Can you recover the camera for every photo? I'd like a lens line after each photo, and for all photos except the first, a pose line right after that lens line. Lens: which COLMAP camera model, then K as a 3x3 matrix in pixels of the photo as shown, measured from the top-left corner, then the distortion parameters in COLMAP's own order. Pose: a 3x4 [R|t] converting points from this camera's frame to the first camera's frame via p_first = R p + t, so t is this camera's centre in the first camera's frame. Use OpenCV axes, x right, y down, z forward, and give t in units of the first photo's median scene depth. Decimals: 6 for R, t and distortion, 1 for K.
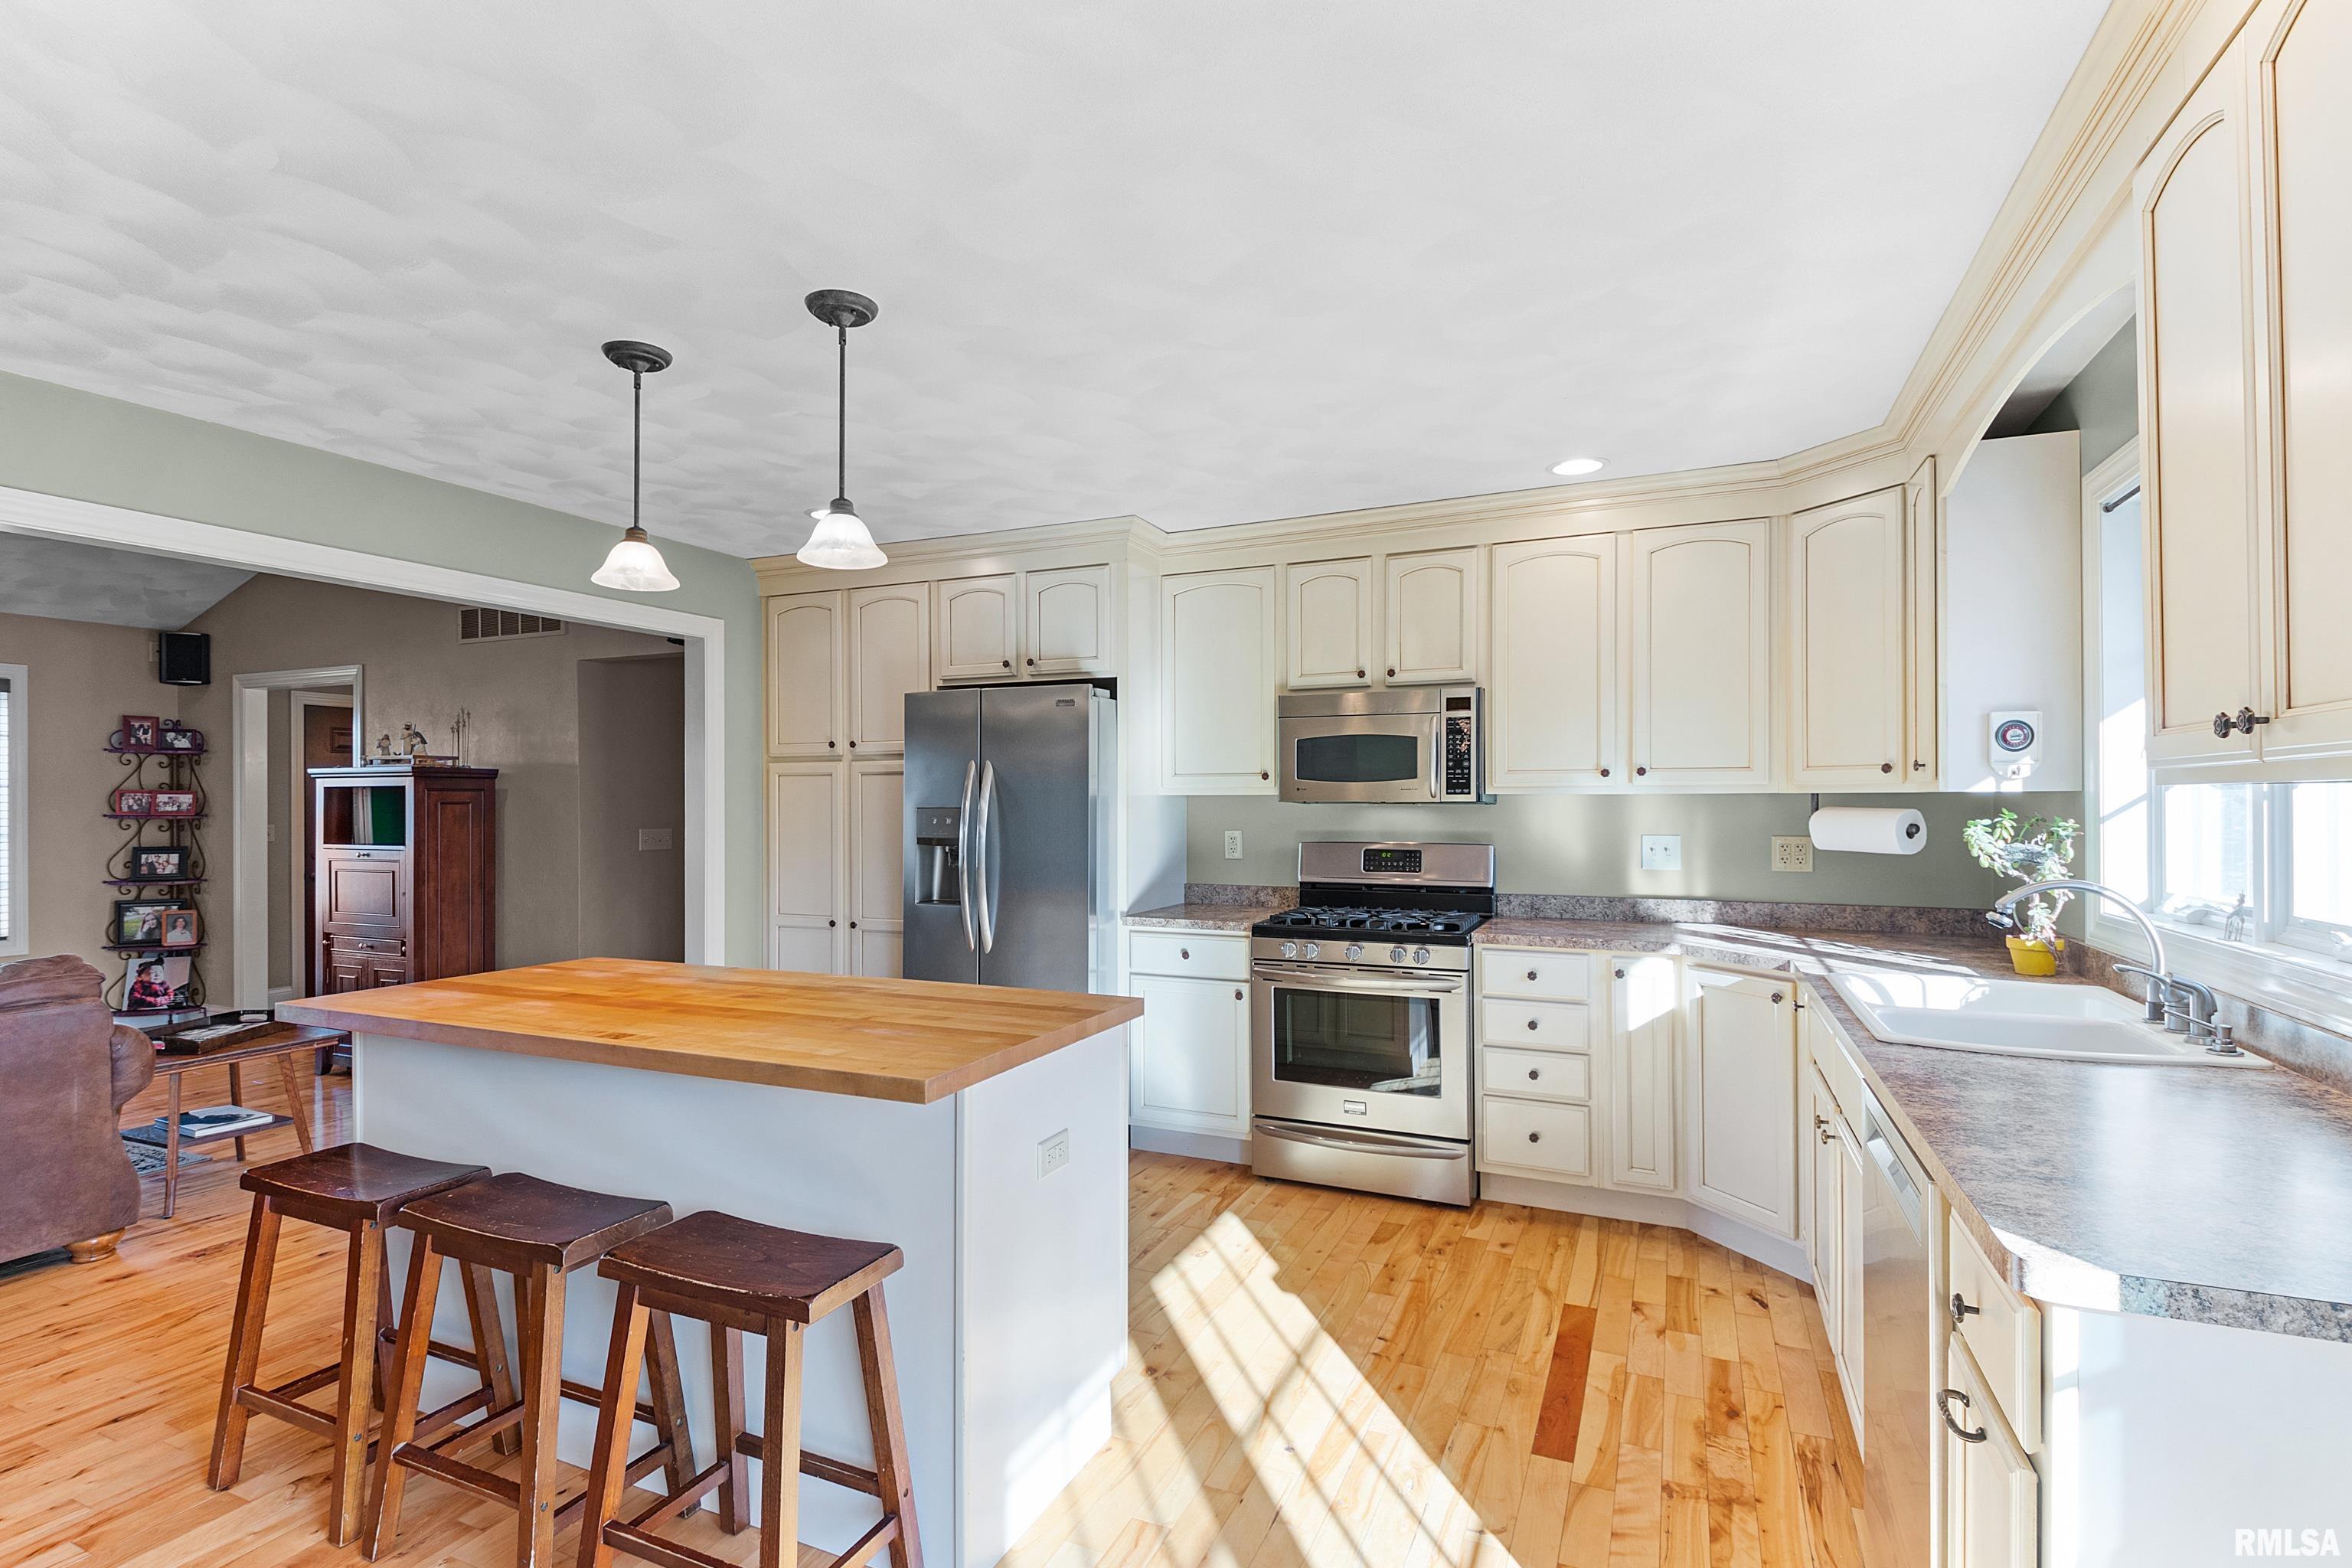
lens RADIAL K [[1122.5, 0, 1181.5], [0, 1122.5, 796.3], [0, 0, 1]] dist [0.000538, -0.000347]
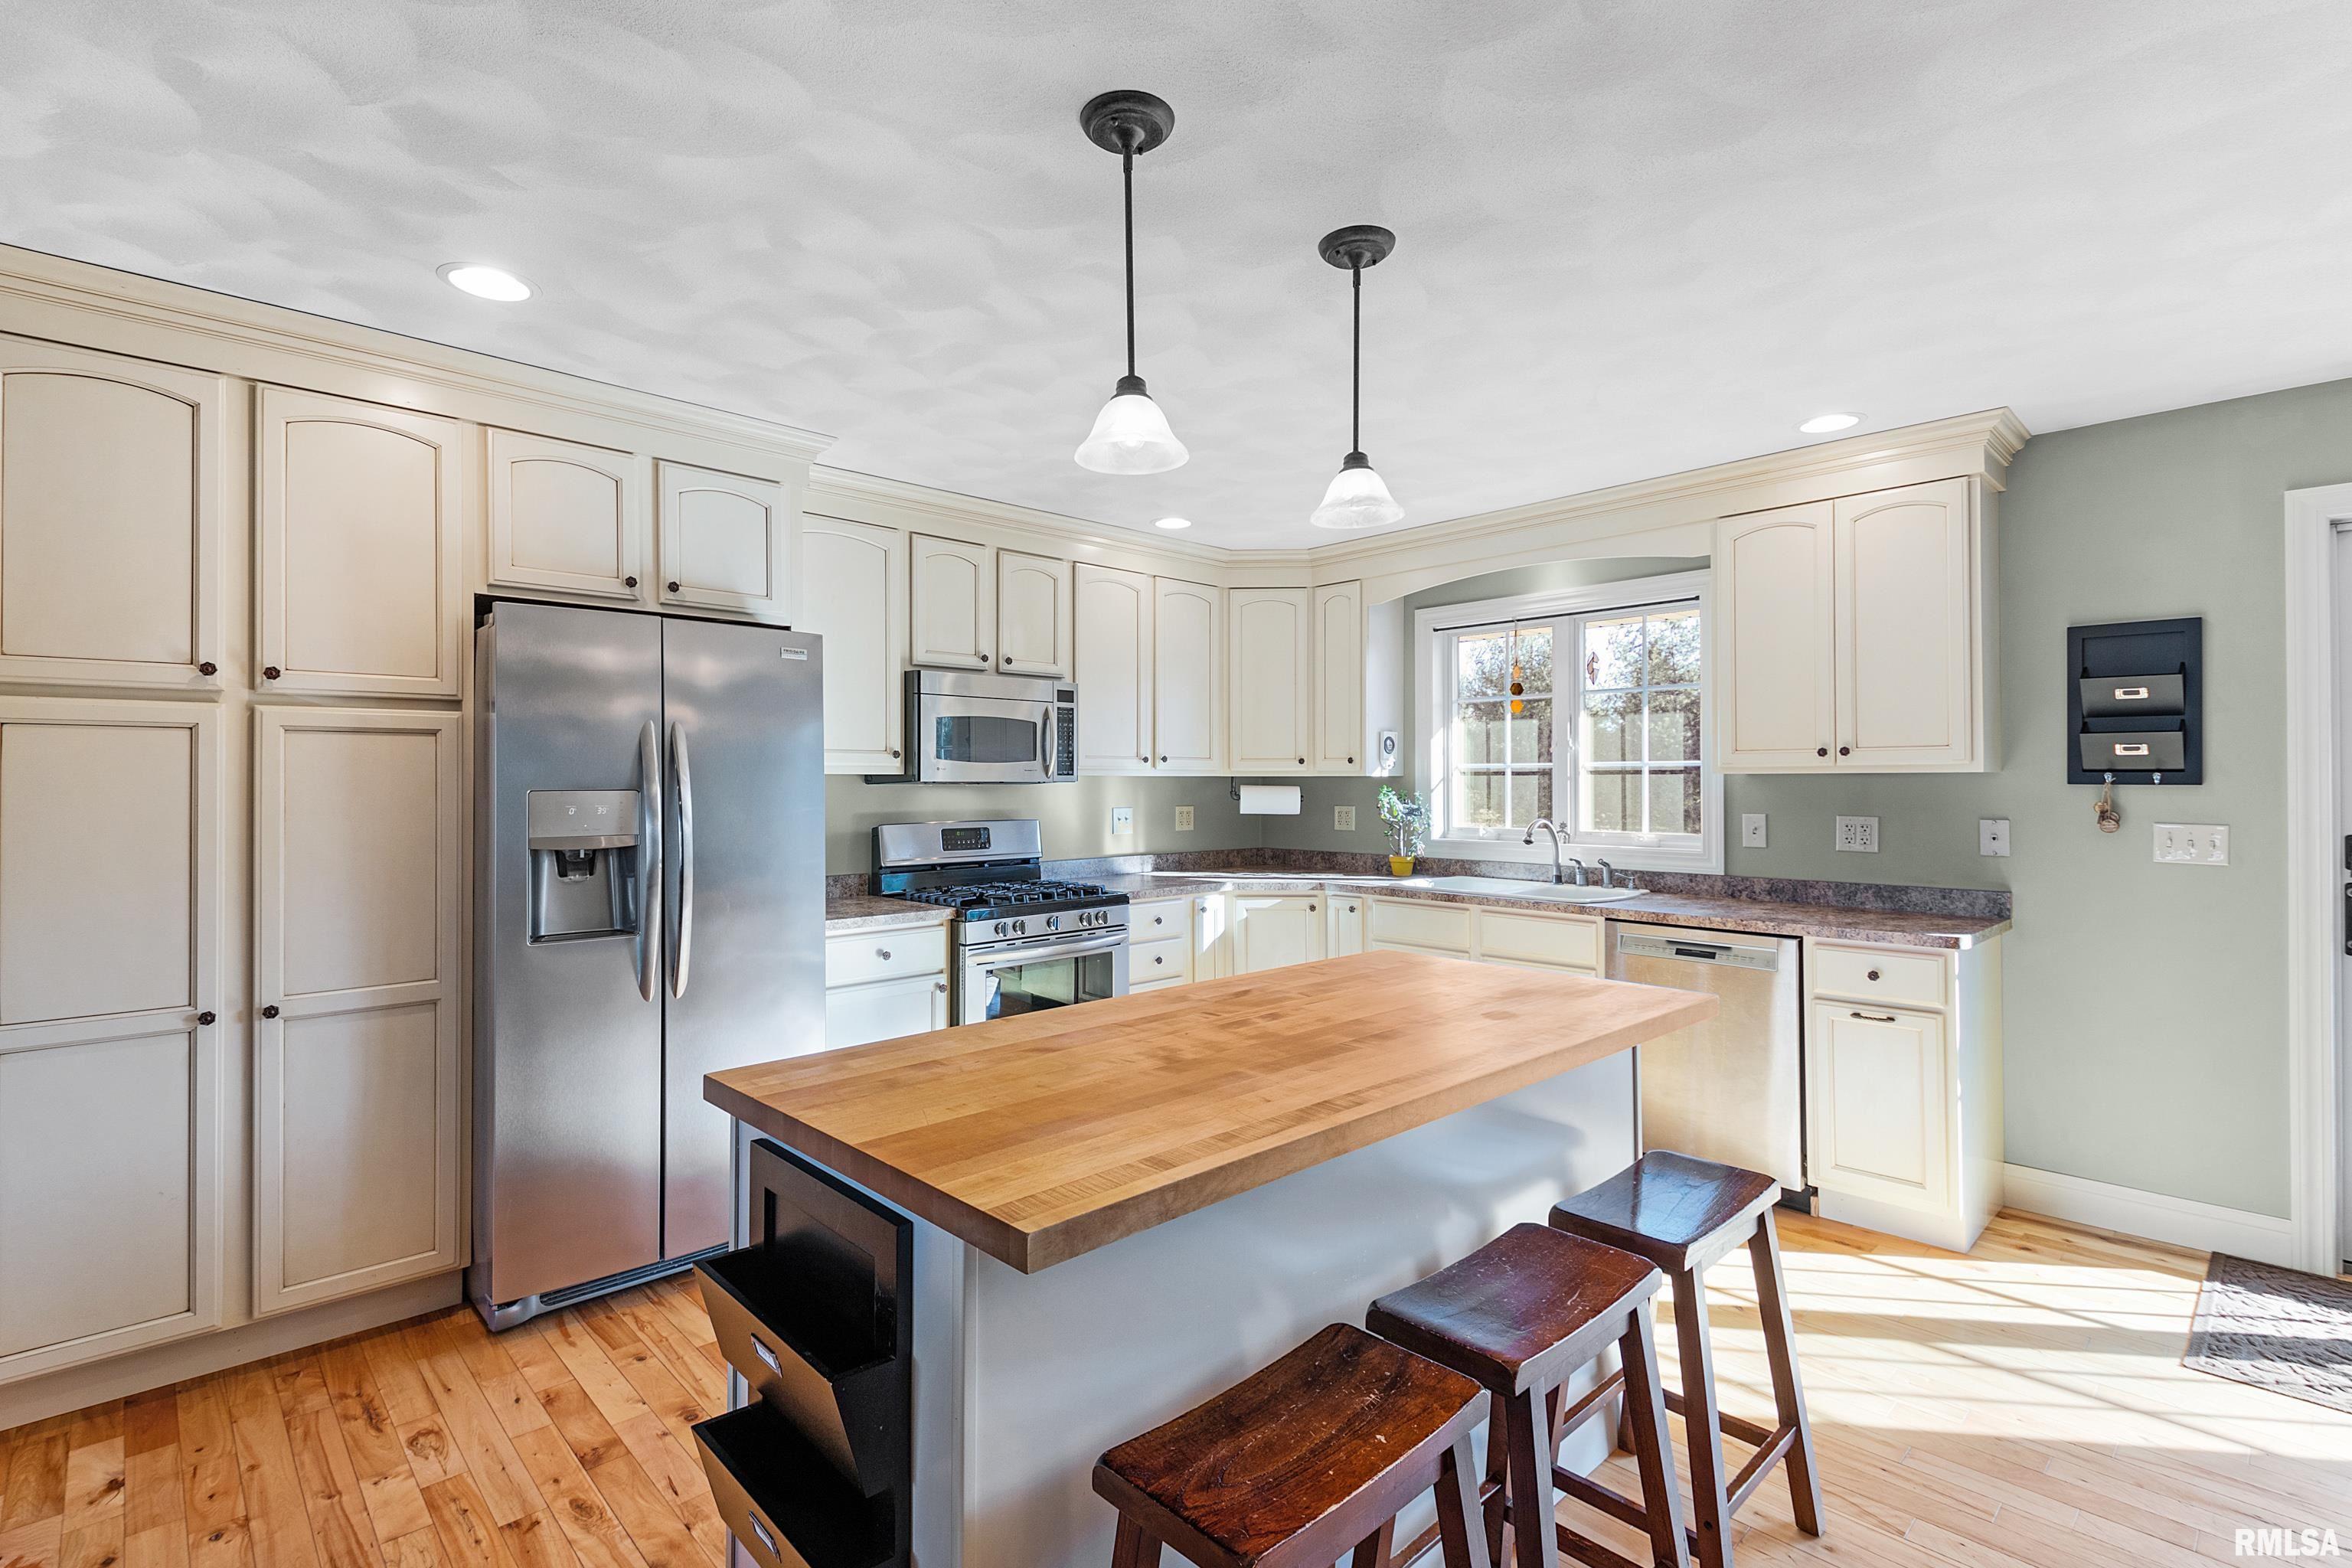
lens RADIAL K [[1077.2, 0, 1142.9], [0, 1077.2, 783.5], [0, 0, 1]] dist [0.072870, -0.057141]
pose [[0.396963, -0.000032, 0.917835, -0.675716], [-0.003758, 0.999992, 0.001660, 0.004044], [-0.917827, -0.004108, 0.396959, 0.454603]]
